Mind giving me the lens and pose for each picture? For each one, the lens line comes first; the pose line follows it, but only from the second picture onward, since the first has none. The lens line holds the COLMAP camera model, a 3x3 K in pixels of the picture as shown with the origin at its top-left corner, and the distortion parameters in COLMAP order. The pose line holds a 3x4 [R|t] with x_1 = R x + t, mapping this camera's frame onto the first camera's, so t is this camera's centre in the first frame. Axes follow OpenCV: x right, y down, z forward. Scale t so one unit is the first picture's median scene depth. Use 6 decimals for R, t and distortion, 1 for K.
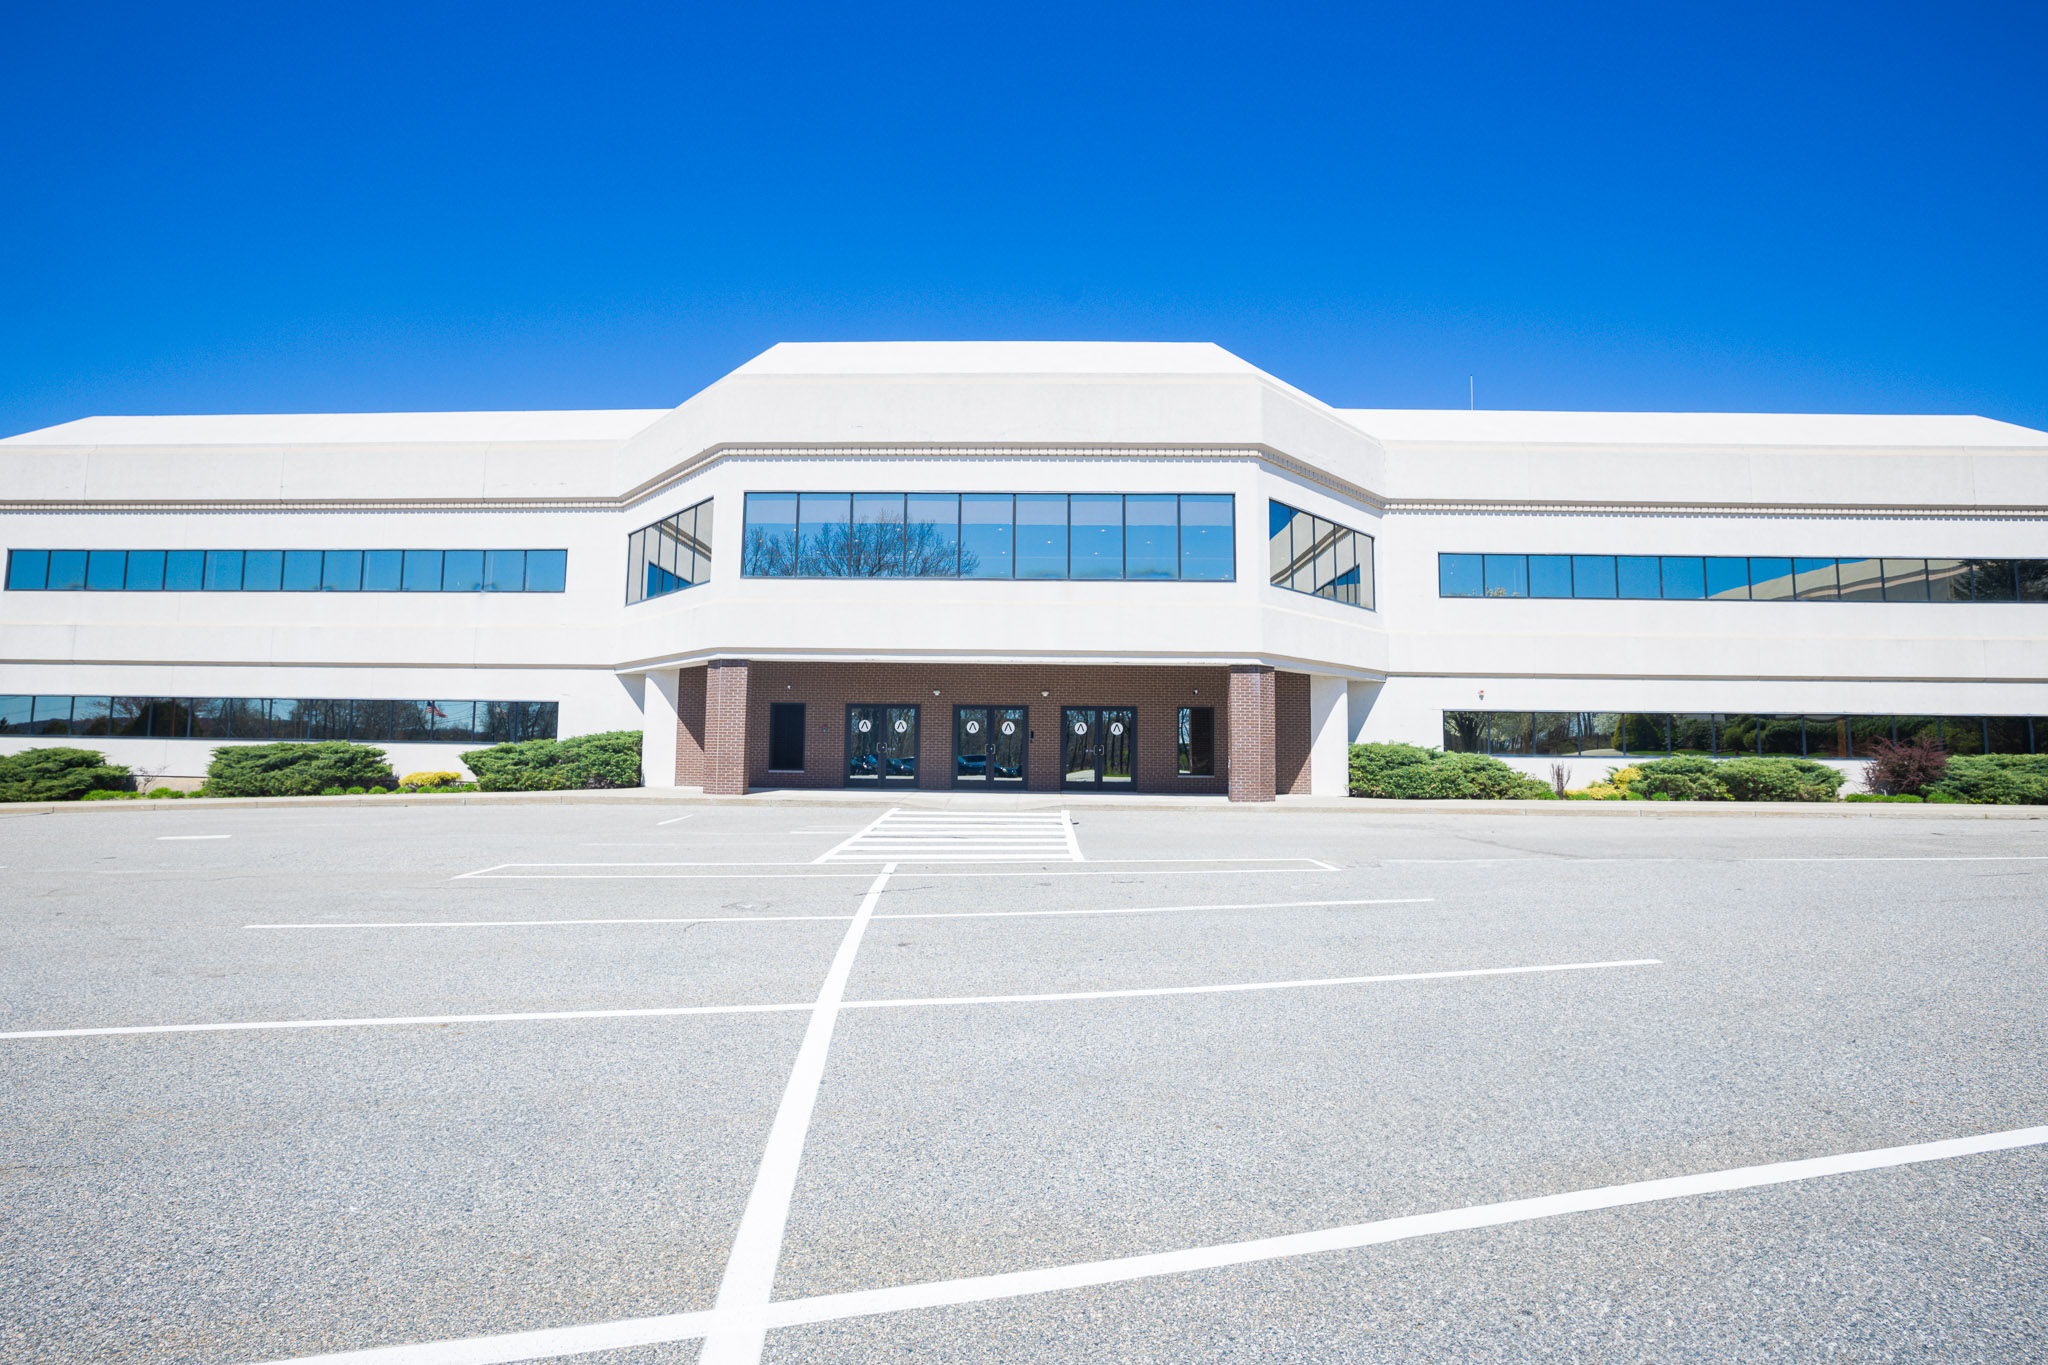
lens RADIAL K [[869.6, 0, 1011.5], [0, 869.6, 675.2], [0, 0, 1]] dist [-0.050511, 0.016200]
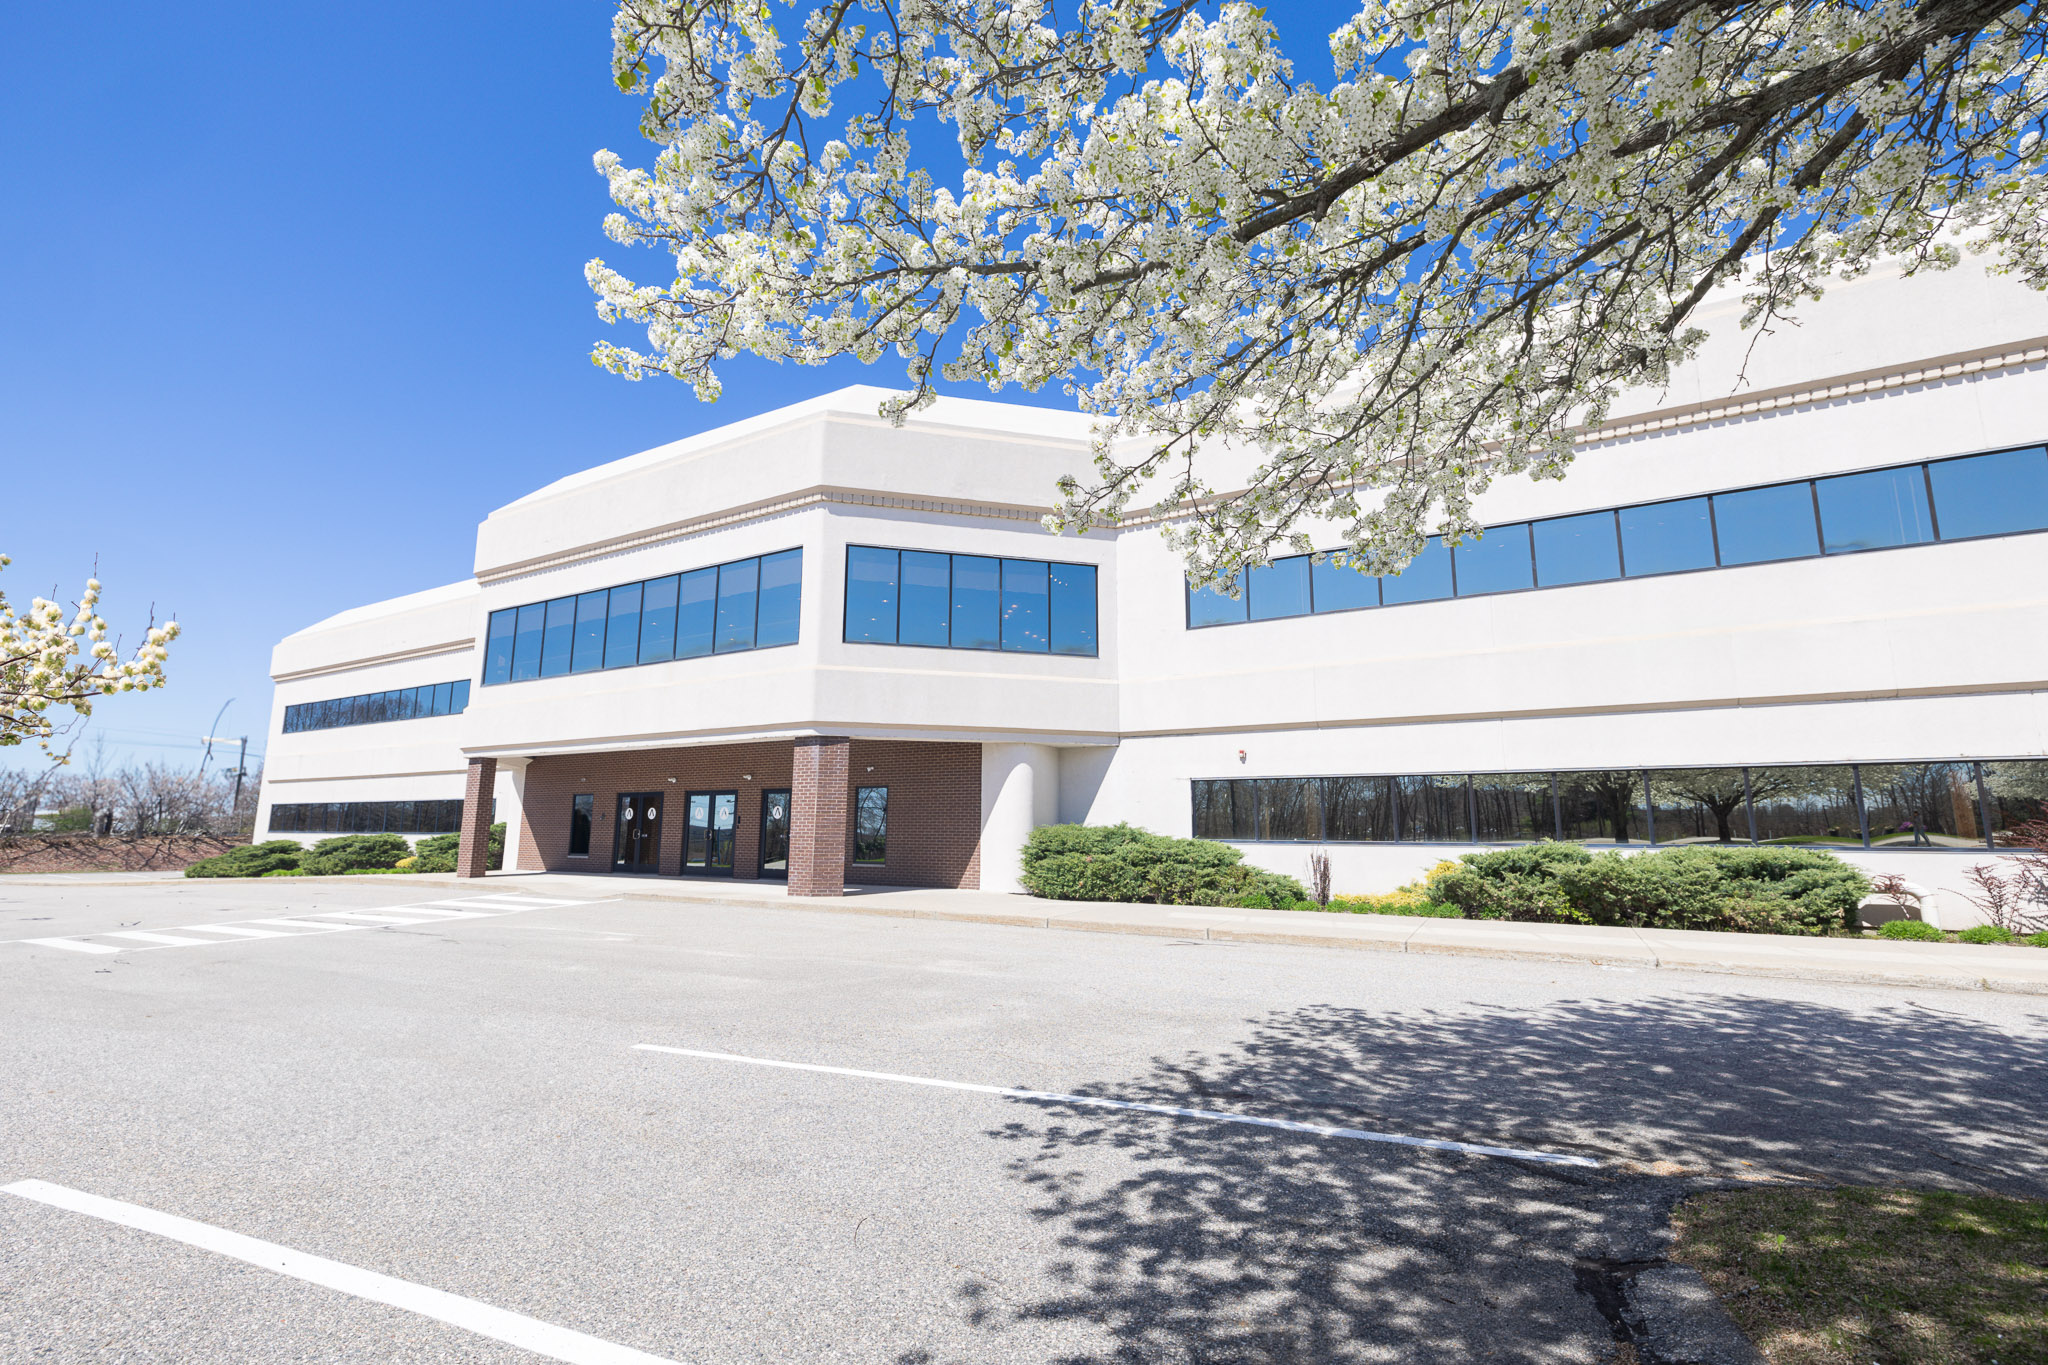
lens RADIAL K [[891.0, 0, 1044.3], [0, 891.0, 694.6], [0, 0, 1]] dist [0.000934, -0.016899]
pose [[0.876008, -0.080811, -0.475477, 0.811536], [0.043863, 0.995126, -0.088317, 0.031975], [0.480297, 0.056510, 0.875284, 0.288359]]
